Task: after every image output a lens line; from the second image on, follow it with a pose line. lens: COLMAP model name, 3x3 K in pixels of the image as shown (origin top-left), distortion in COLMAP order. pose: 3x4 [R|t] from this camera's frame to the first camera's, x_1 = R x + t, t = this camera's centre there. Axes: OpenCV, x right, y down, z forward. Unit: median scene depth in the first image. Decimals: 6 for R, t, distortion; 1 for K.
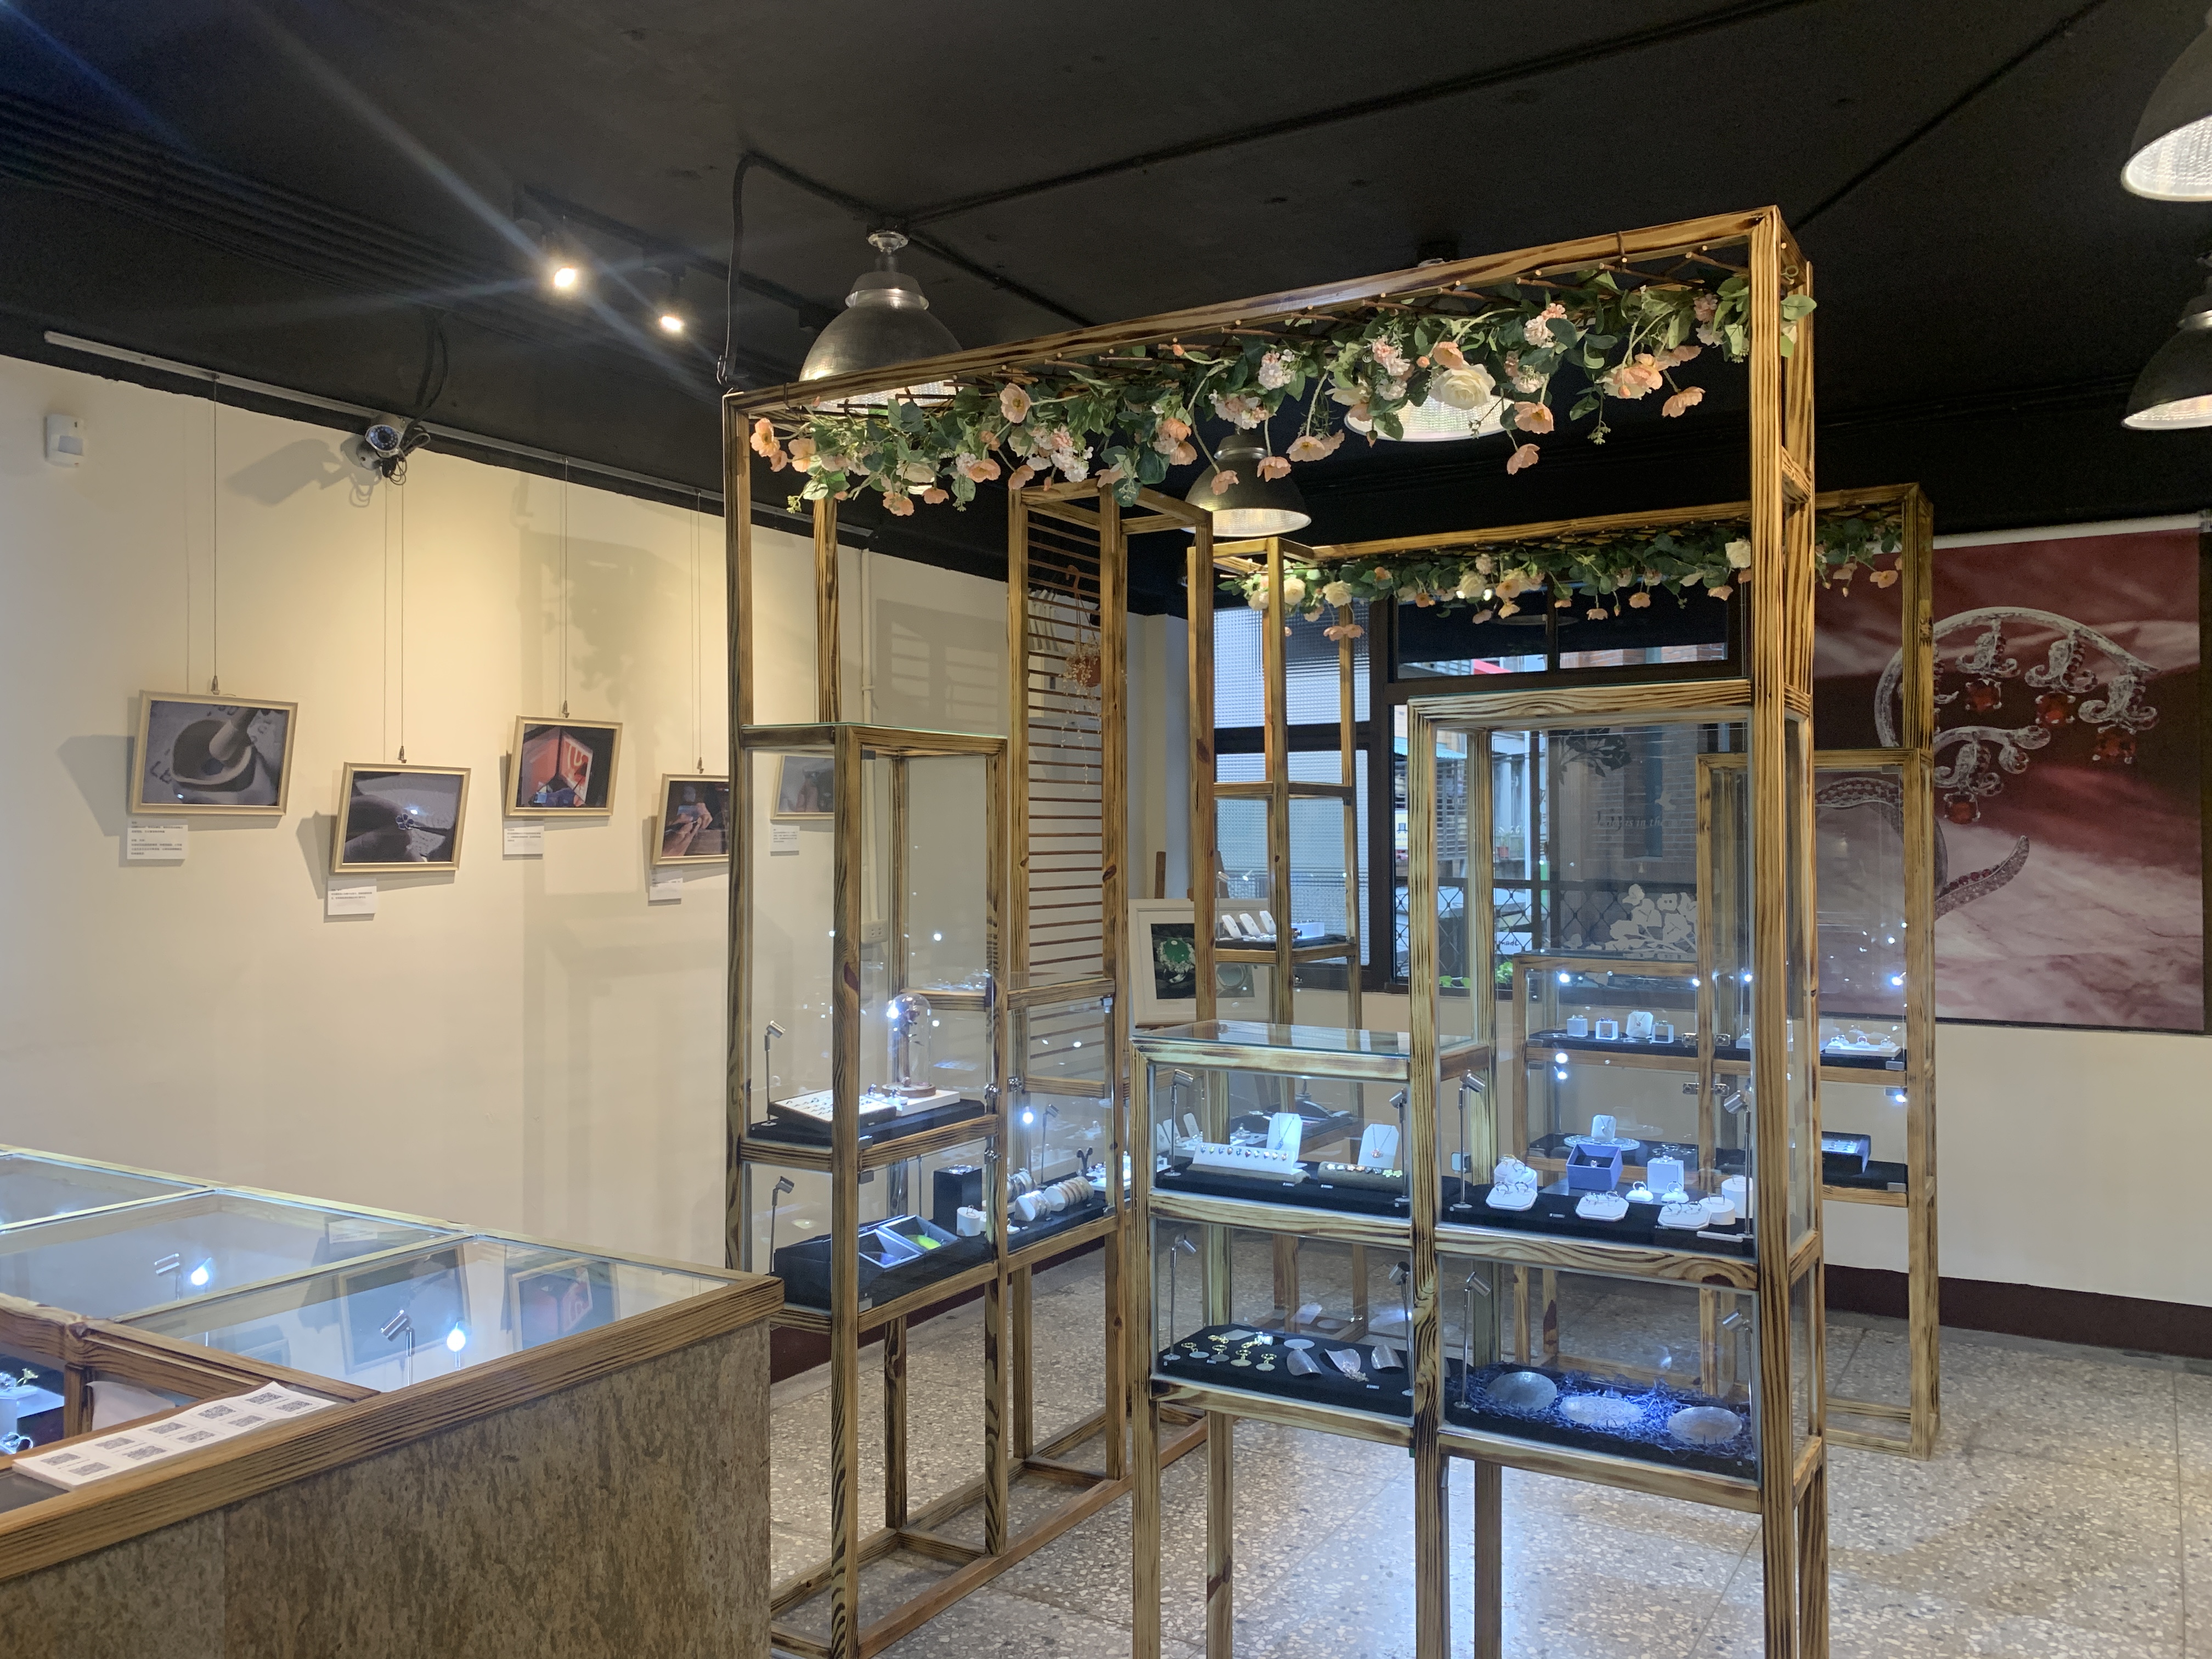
lens RADIAL K [[1733.7, 0, 1096.7], [0, 1733.7, 828.3], [0, 0, 1]] dist [0.033363, -0.030002]
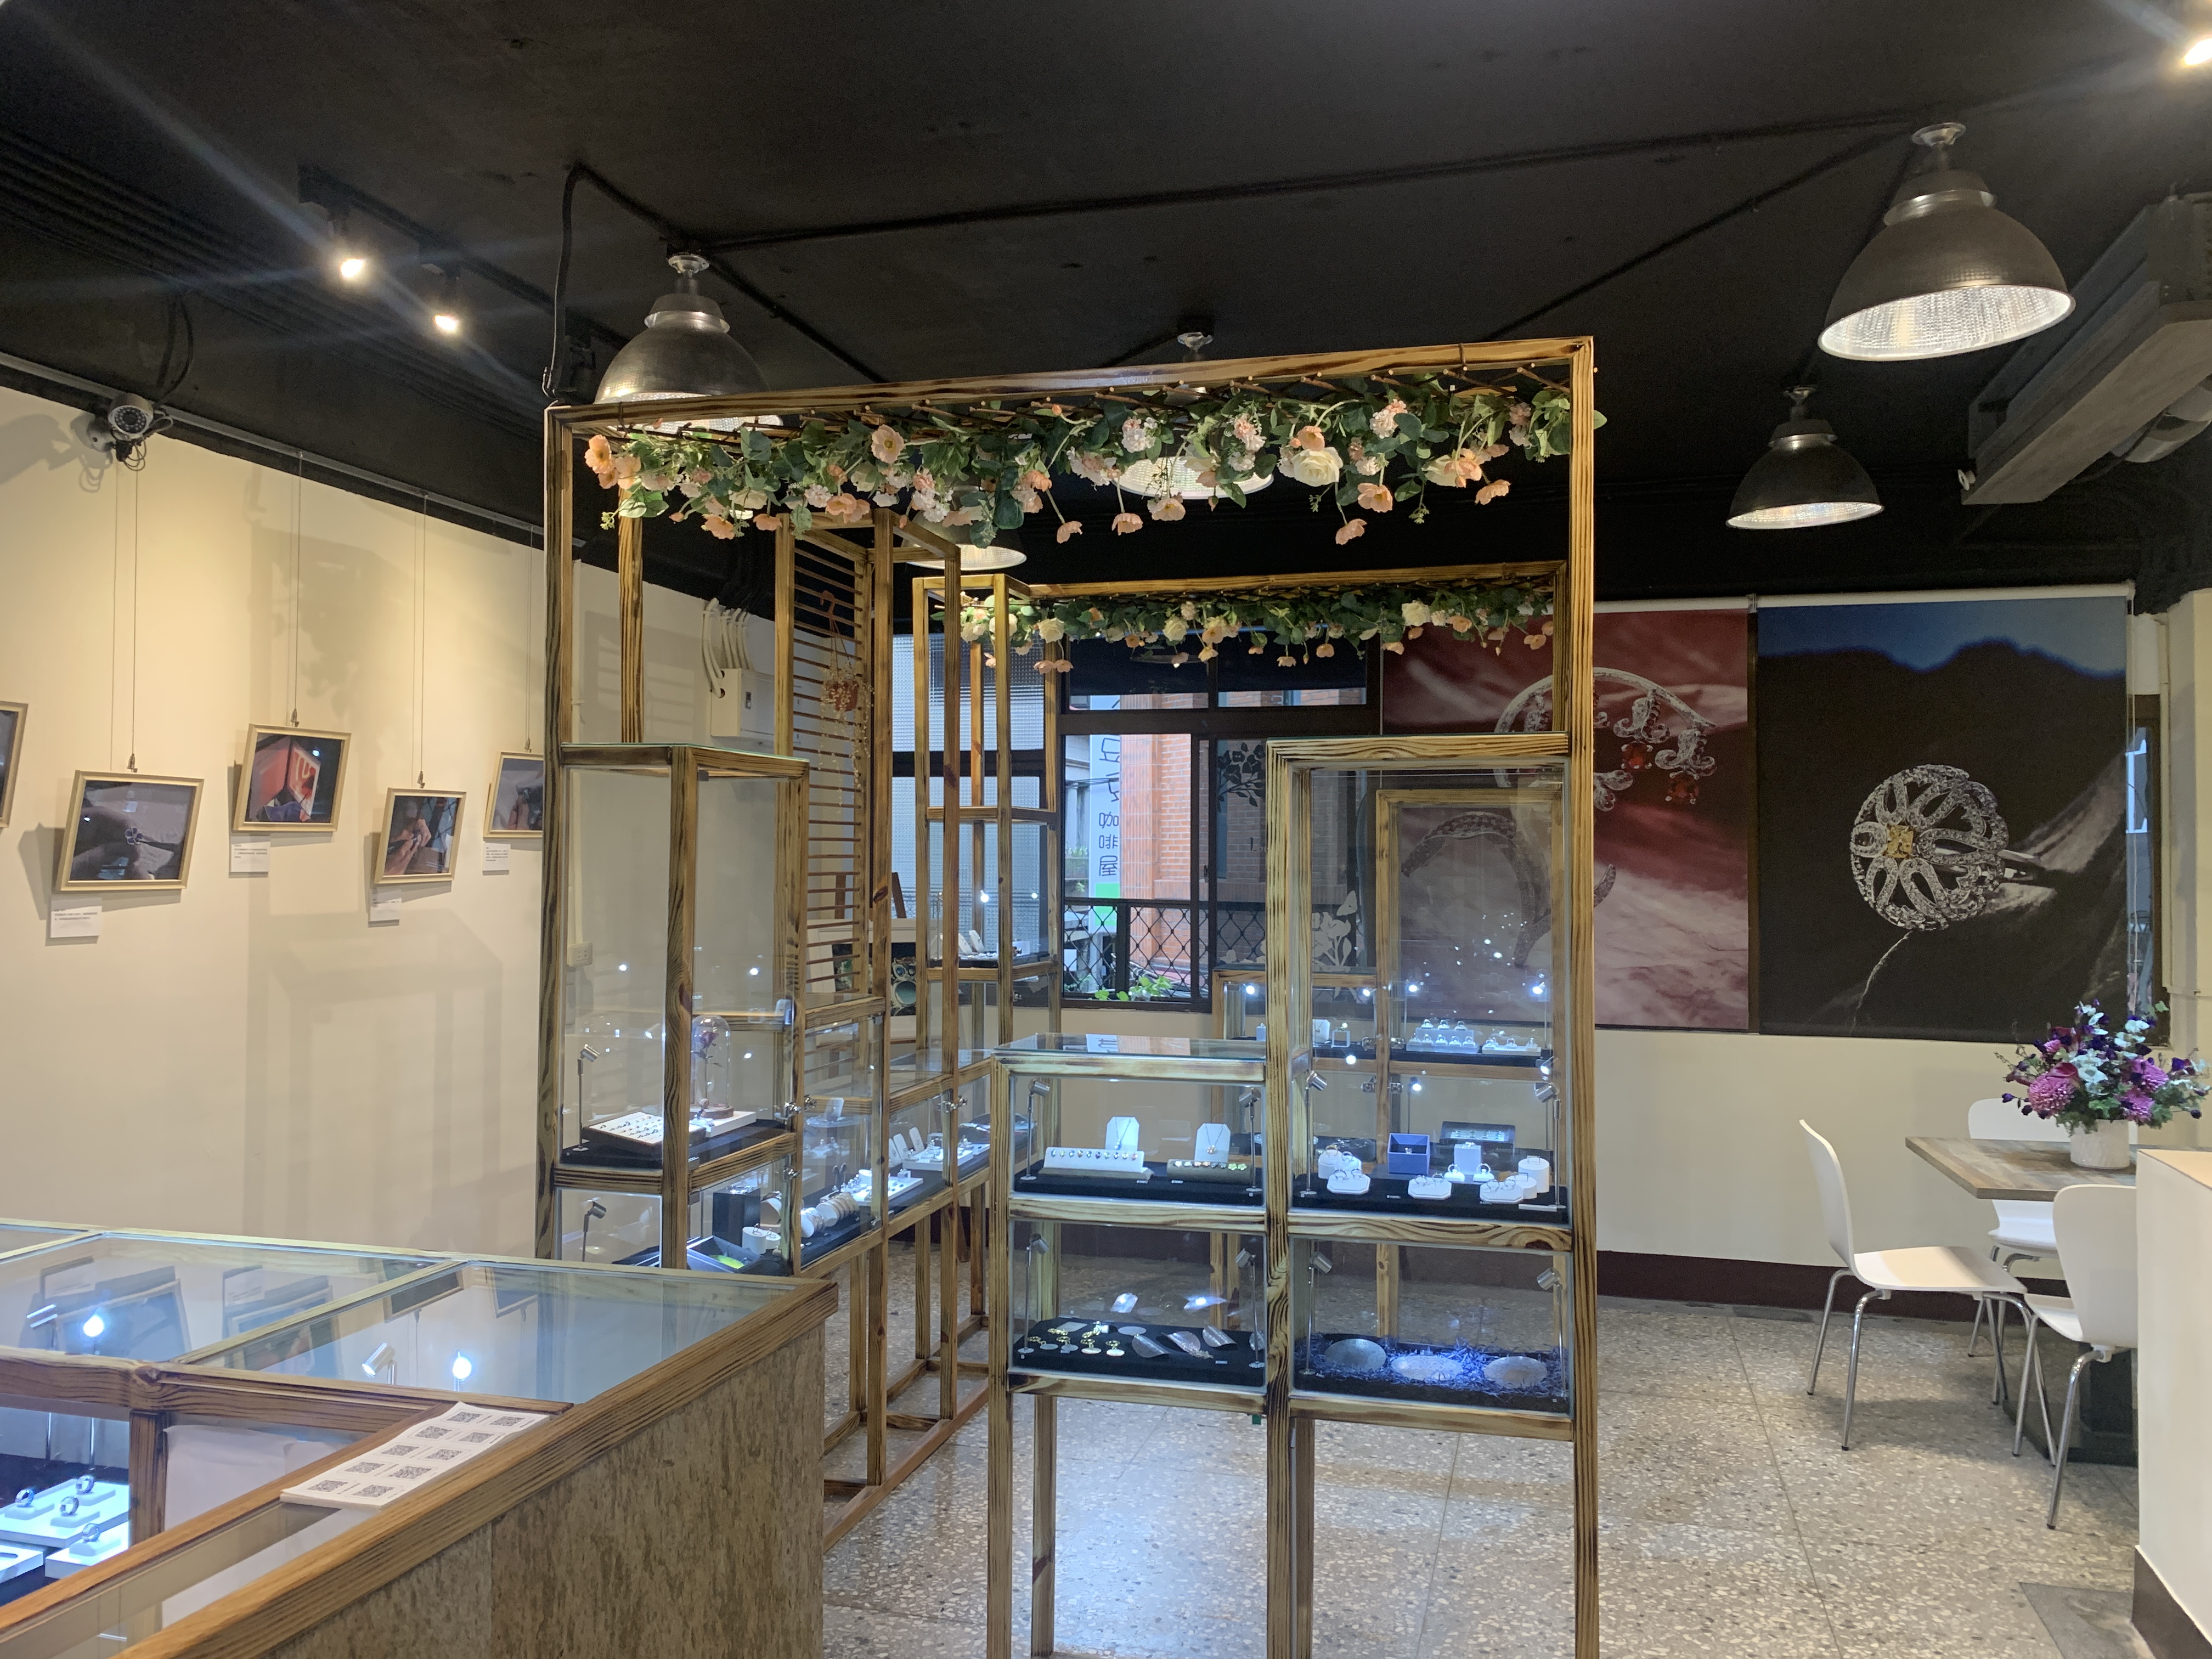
lens RADIAL K [[1733.7, 0, 1100.8], [0, 1733.7, 831.9], [0, 0, 1]] dist [0.033363, -0.030002]
pose [[0.960183, 0.013675, 0.279036, -0.178393], [-0.011065, 0.999879, -0.010926, -0.001668], [-0.279152, 0.007404, 0.960218, -0.030211]]
